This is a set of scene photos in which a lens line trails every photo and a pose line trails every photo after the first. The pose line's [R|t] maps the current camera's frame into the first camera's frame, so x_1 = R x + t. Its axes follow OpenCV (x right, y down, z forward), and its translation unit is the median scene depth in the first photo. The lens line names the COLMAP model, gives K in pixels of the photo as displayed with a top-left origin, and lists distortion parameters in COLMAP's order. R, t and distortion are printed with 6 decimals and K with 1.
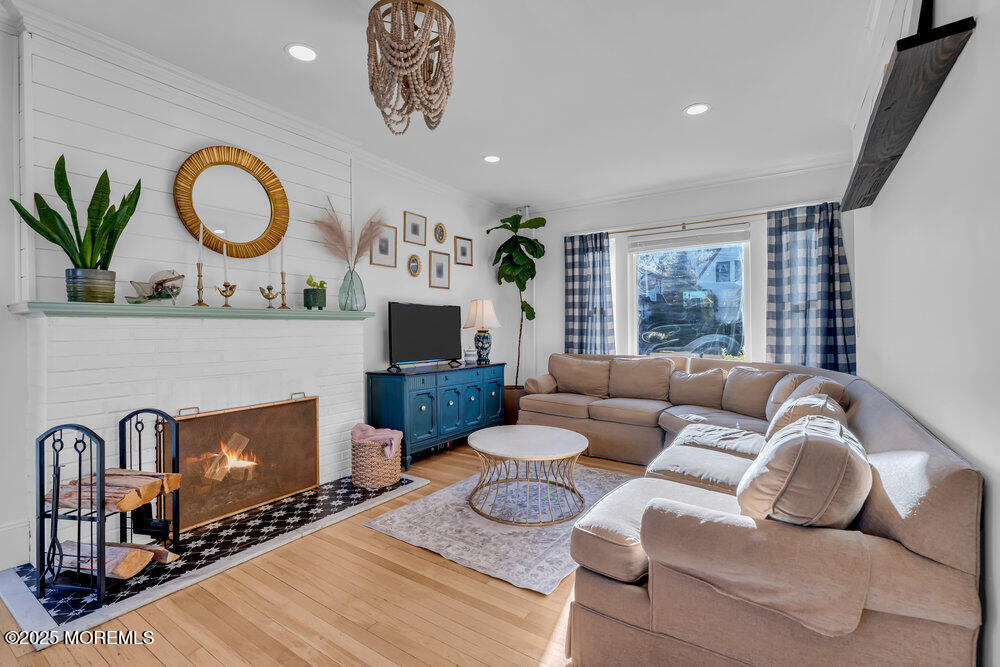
lens RADIAL K [[450.4, 0, 499.9], [0, 450.4, 329.4], [0, 0, 1]] dist [-0.006671, 0.001796]
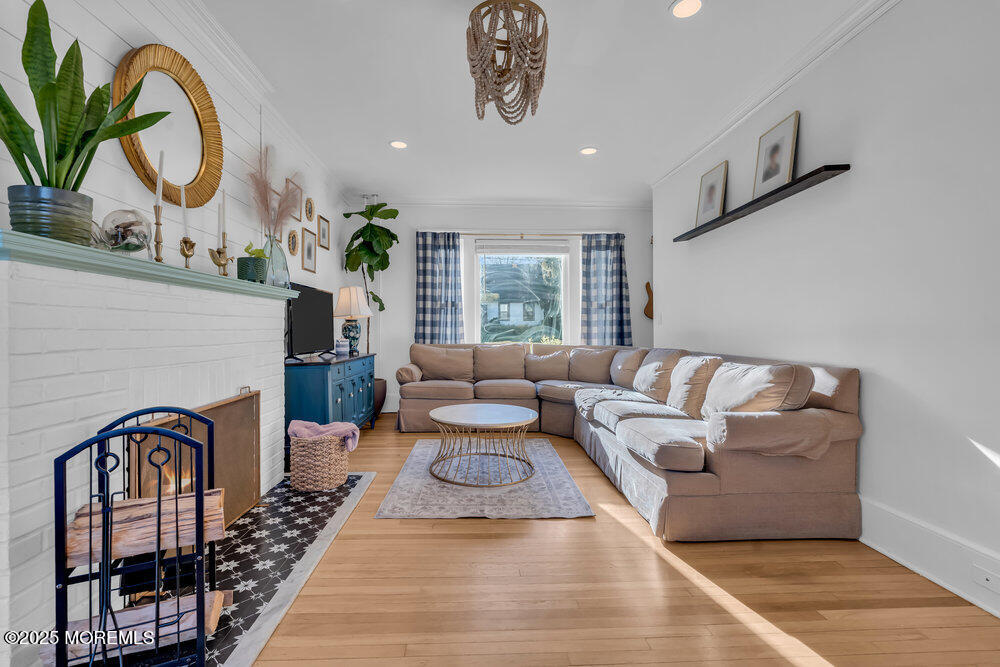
lens RADIAL K [[450.4, 0, 501.4], [0, 450.4, 333.5], [0, 0, 1]] dist [-0.006671, 0.001796]
pose [[0.799959, -0.001614, 0.600052, -0.389871], [-0.000484, 0.999994, 0.003334, 0.030758], [-0.600054, -0.002958, 0.799954, 0.063359]]
